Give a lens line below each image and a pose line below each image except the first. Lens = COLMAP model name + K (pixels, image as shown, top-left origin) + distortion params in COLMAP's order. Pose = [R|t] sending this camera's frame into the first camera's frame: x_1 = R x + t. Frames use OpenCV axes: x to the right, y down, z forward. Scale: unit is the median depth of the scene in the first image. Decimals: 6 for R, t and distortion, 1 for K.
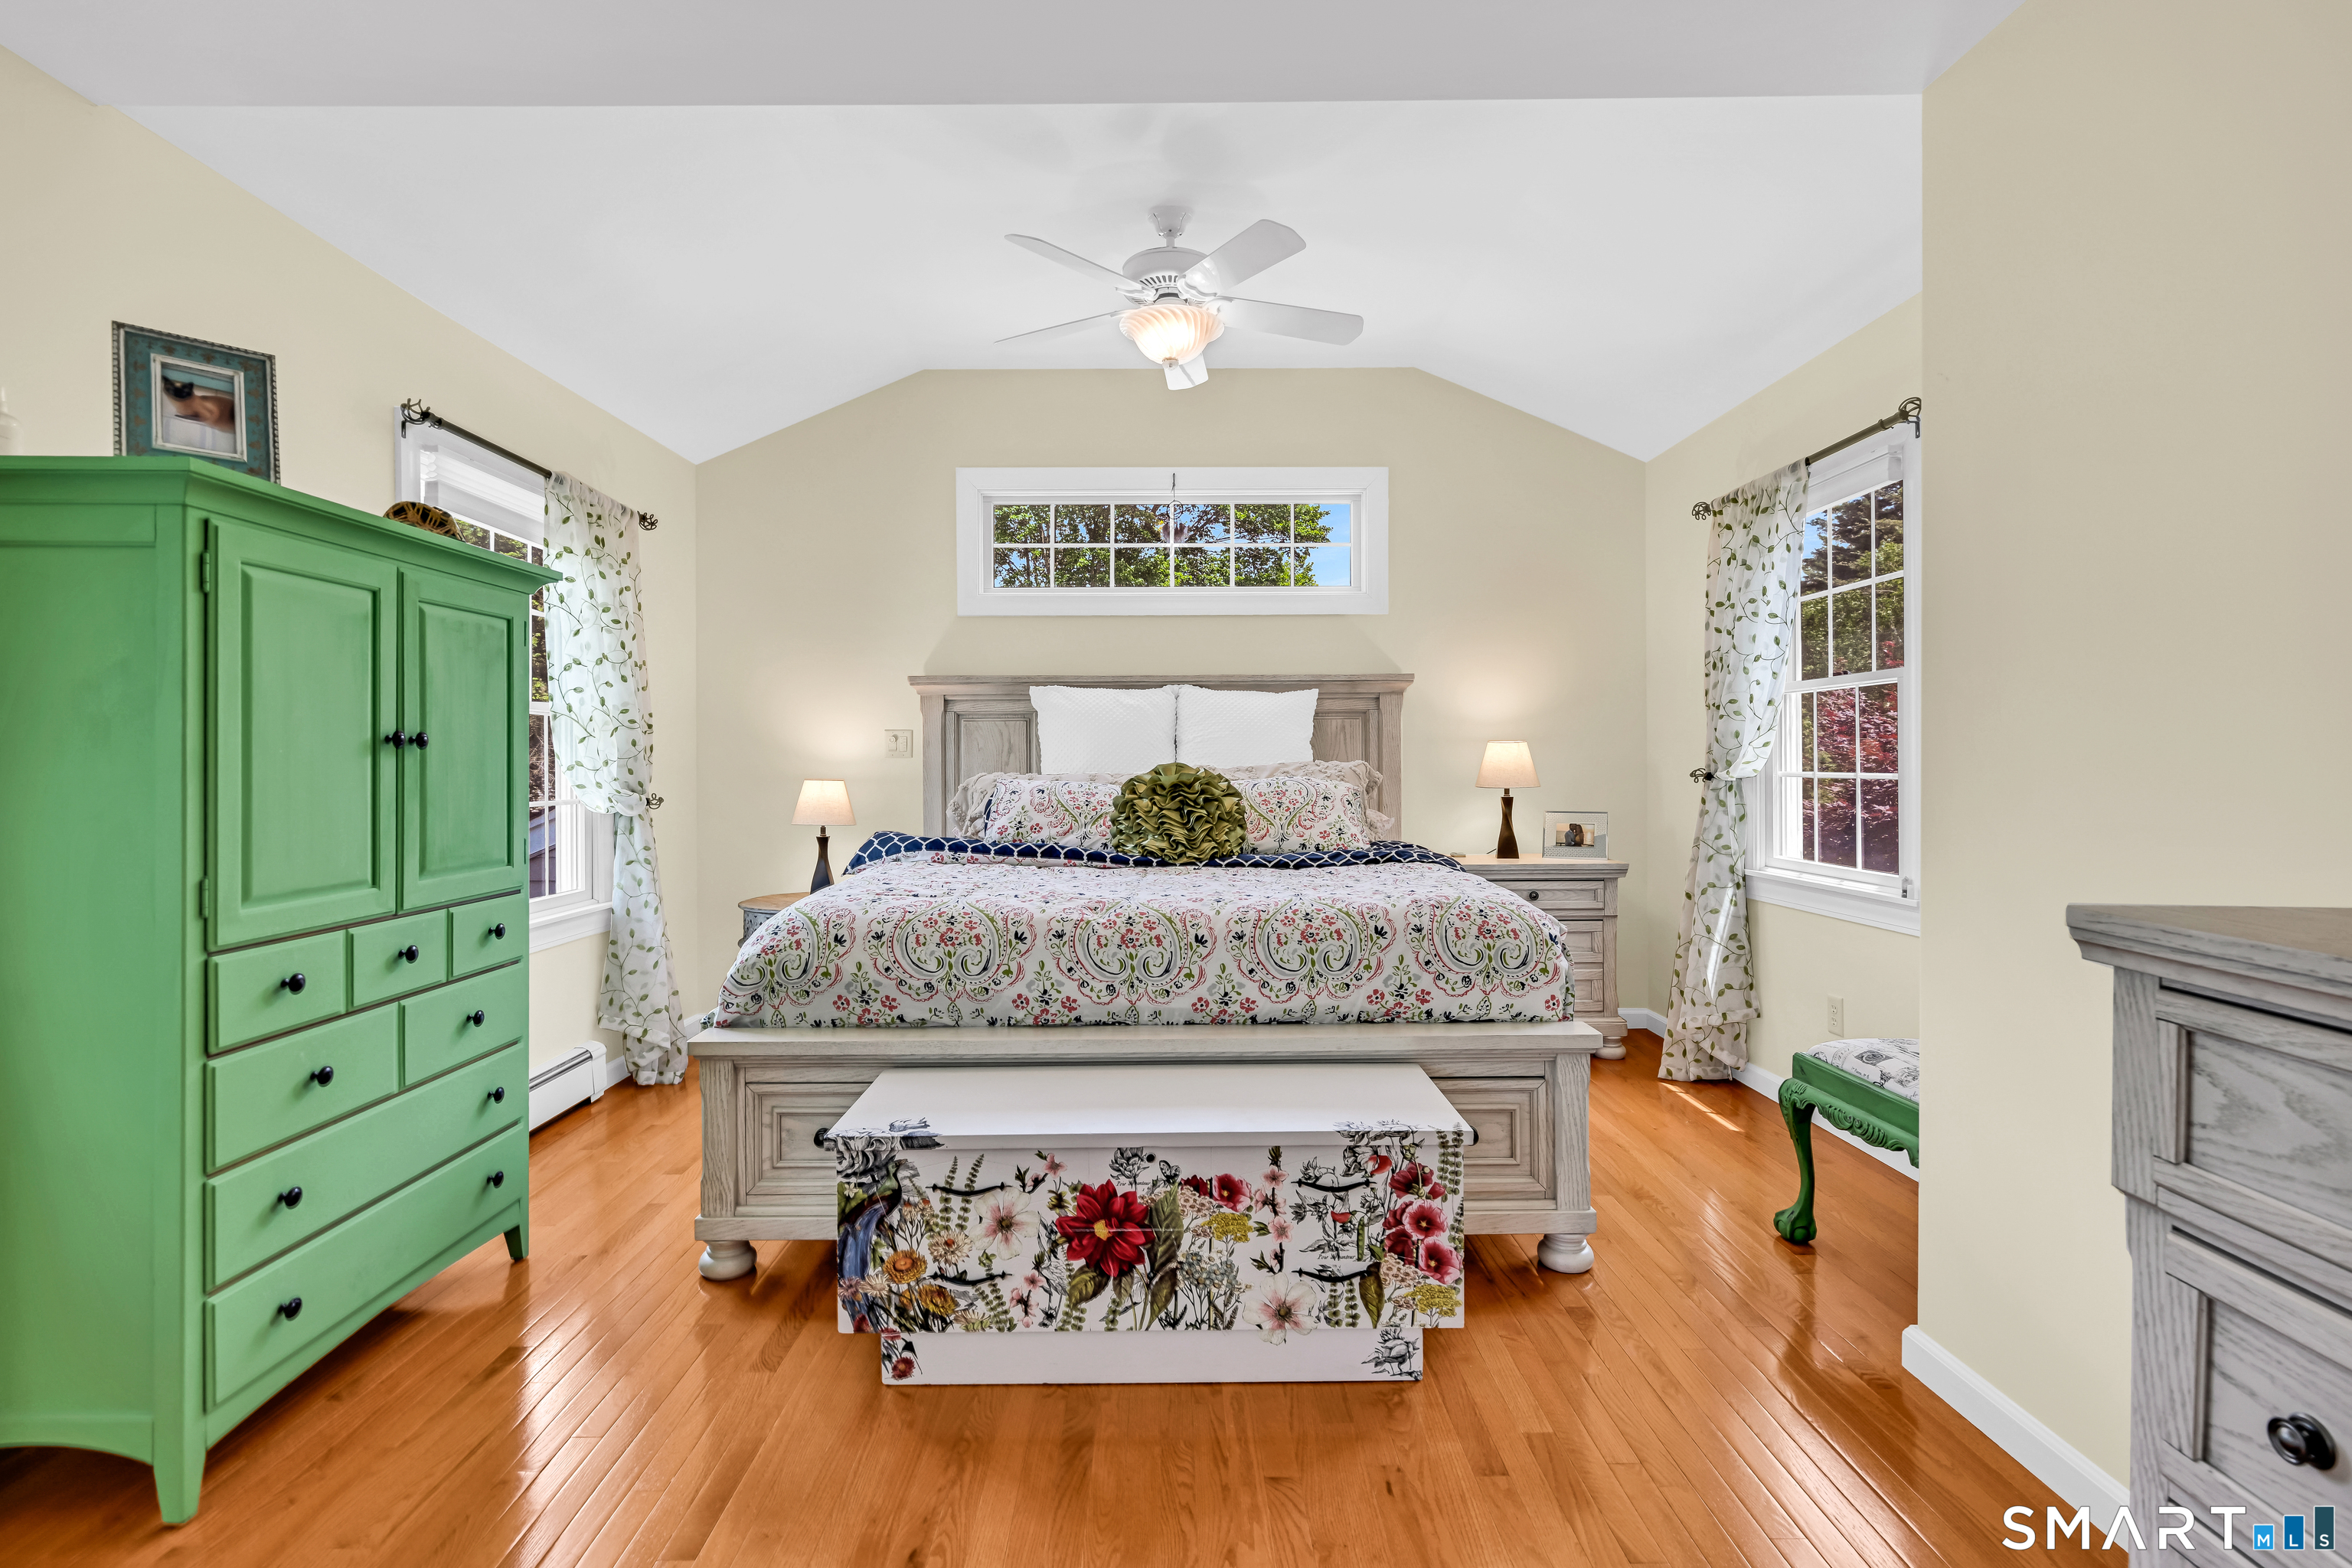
lens RADIAL K [[1095.6, 0, 1168.9], [0, 1095.6, 766.1], [0, 0, 1]] dist [-0.000884, -0.001065]
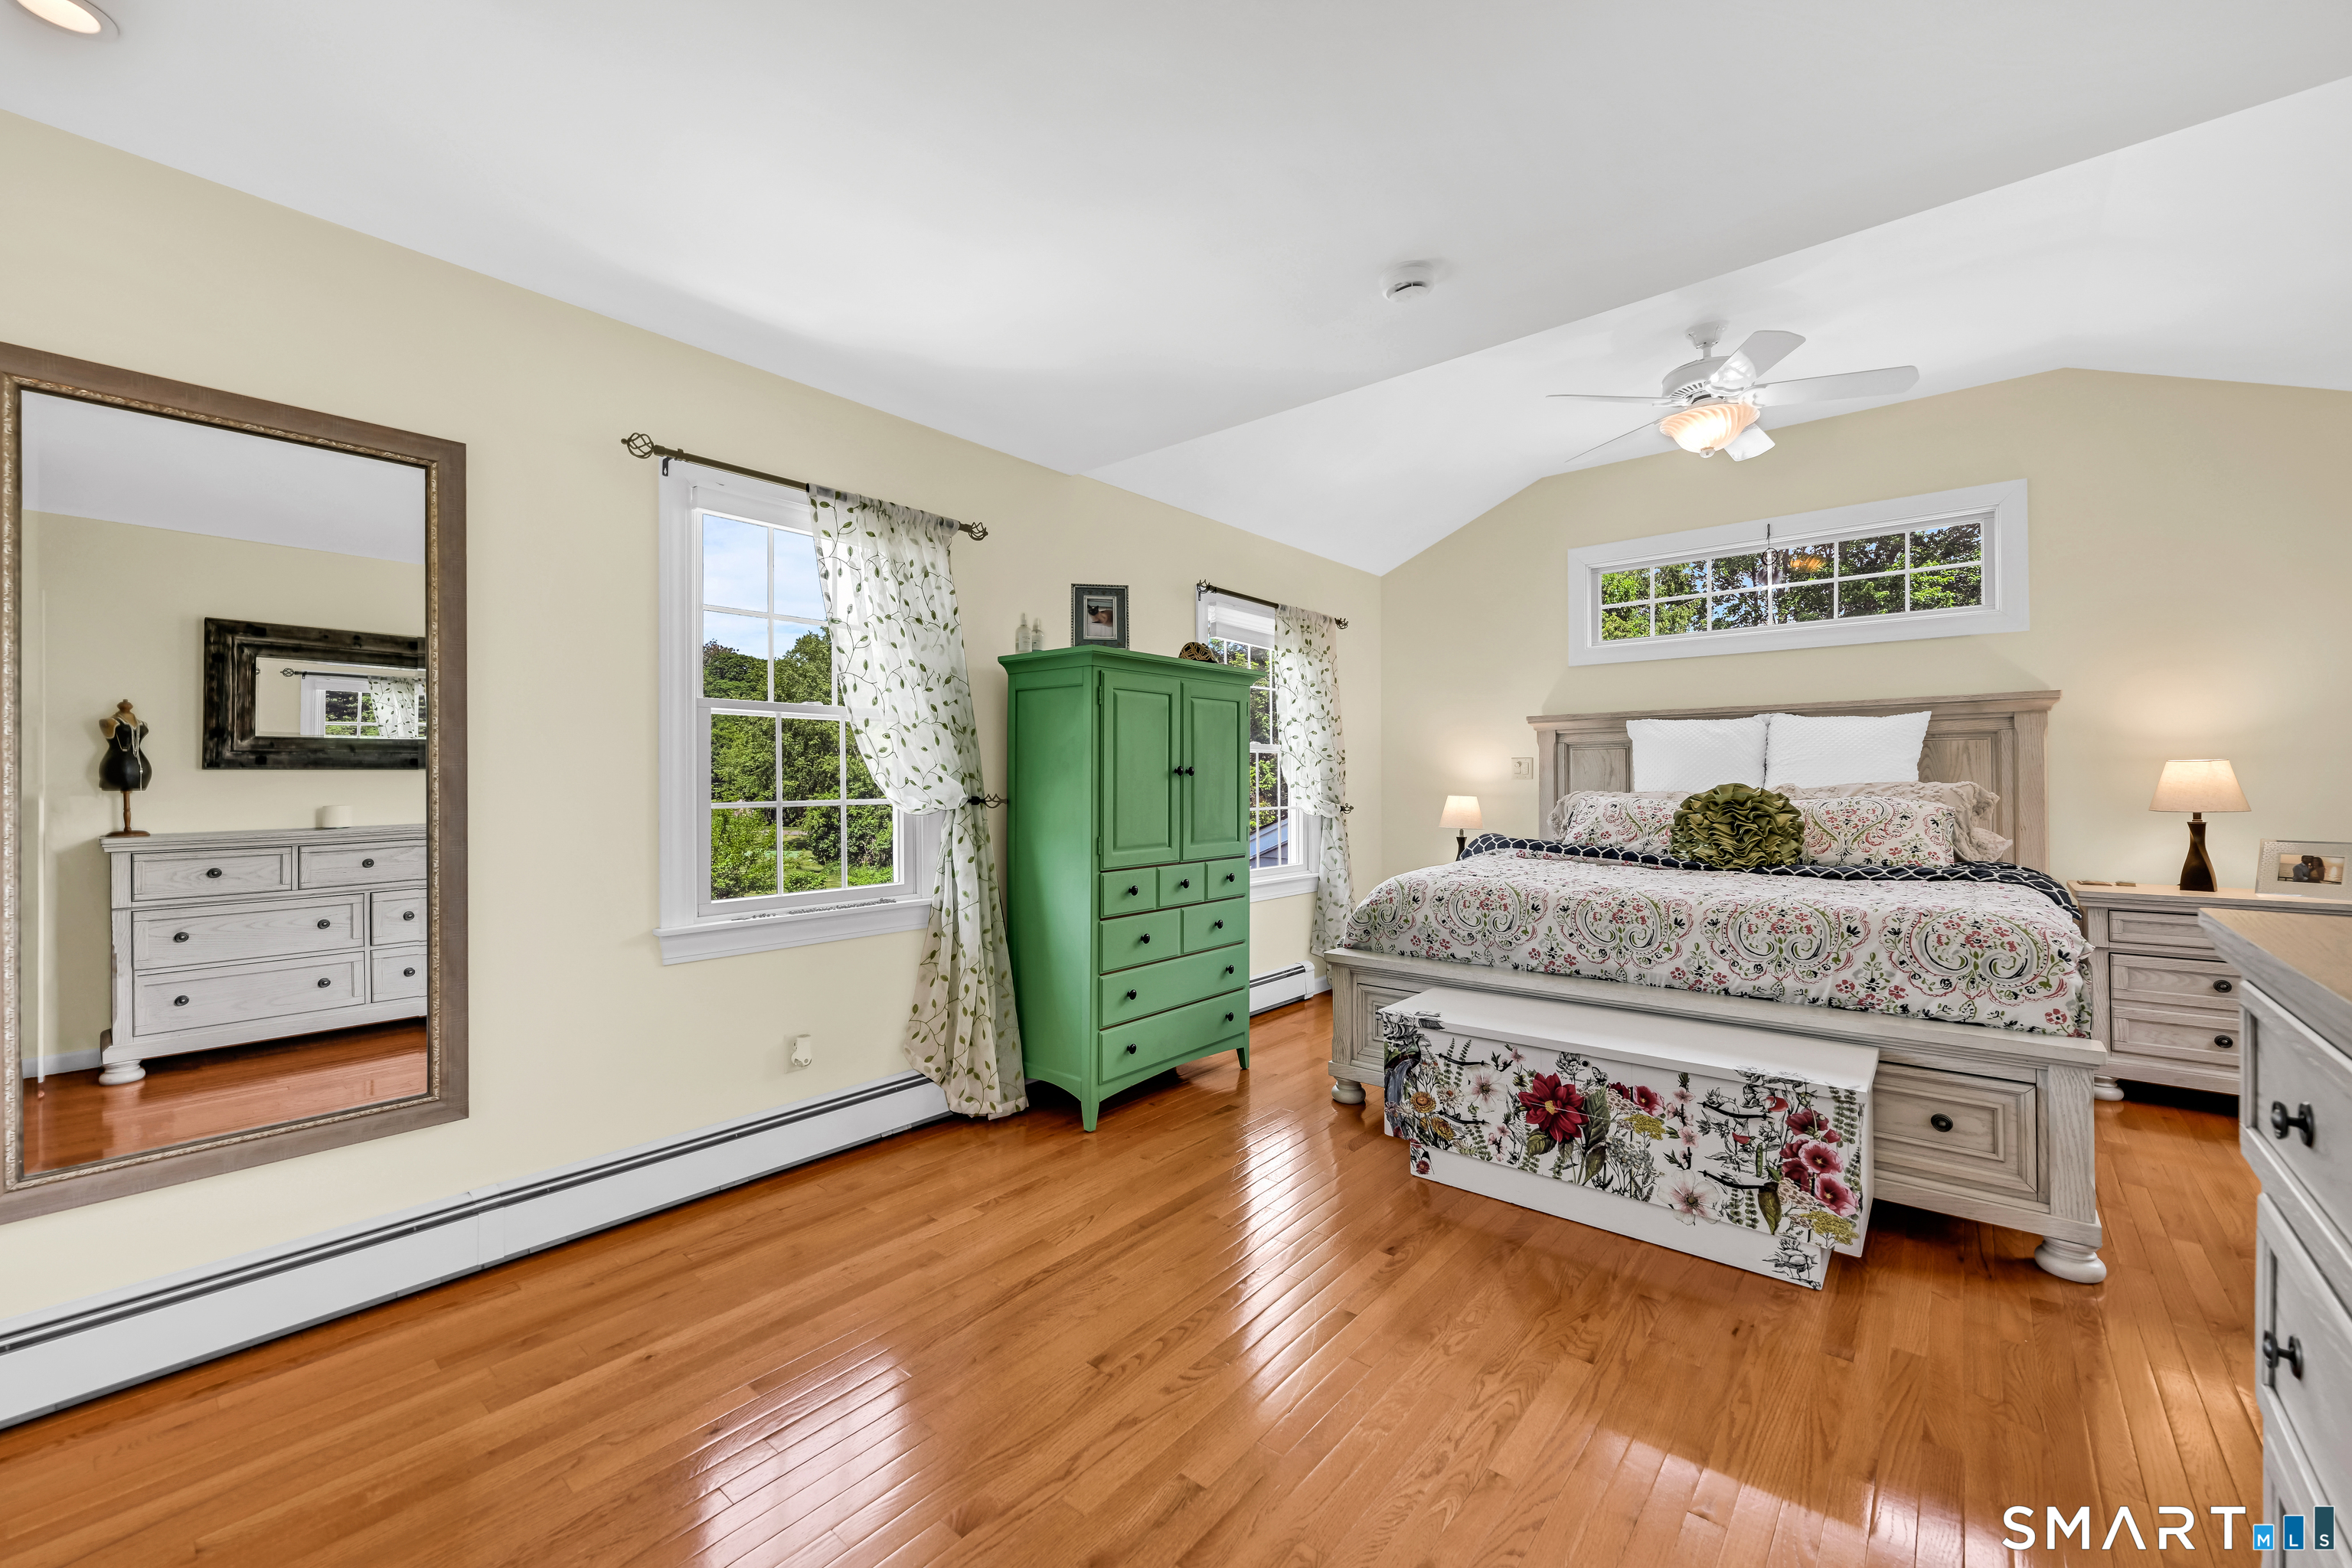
lens RADIAL K [[937.6, 0, 1172.6], [0, 937.6, 776.4], [0, 0, 1]] dist [-0.002935, -0.000431]
pose [[0.761395, -0.003604, -0.648278, 0.290615], [-0.002477, 0.999961, -0.008469, -0.000825], [0.648283, 0.008054, 0.761357, -0.214666]]
